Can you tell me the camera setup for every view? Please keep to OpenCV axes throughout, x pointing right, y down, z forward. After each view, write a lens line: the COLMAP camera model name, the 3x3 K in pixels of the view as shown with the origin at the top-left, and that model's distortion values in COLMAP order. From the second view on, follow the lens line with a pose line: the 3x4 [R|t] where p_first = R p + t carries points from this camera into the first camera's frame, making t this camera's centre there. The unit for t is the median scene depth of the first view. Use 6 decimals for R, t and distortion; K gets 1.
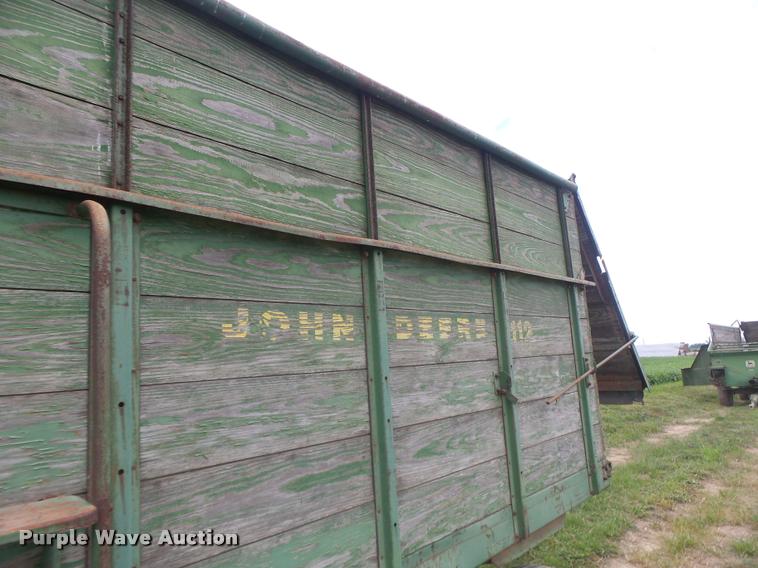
lens RADIAL K [[519.4, 0, 380.8], [0, 519.4, 281.6], [0, 0, 1]] dist [0.007362, -0.009196]
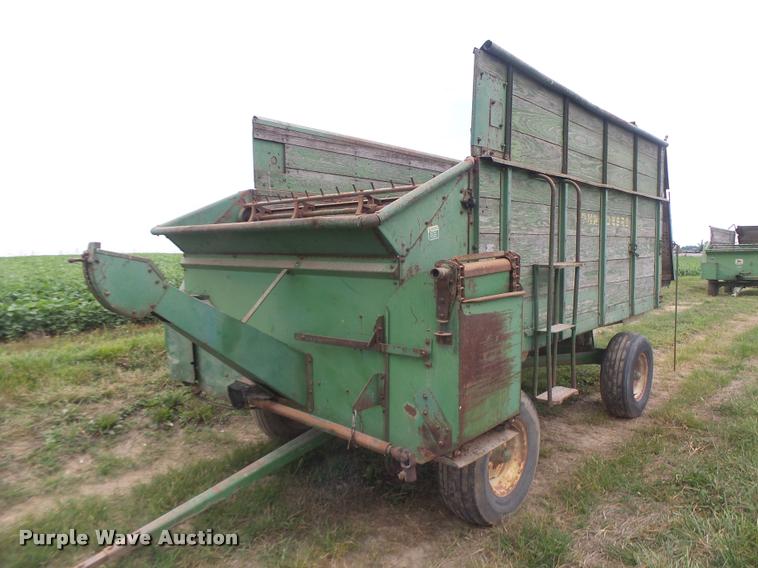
lens RADIAL K [[519.4, 0, 371.7], [0, 519.4, 285.0], [0, 0, 1]] dist [0.007362, -0.009196]
pose [[0.999196, 0.039997, 0.002924, -0.522472], [-0.039691, 0.975845, 0.214827, -0.047459], [0.005739, -0.214770, 0.976648, -0.712306]]
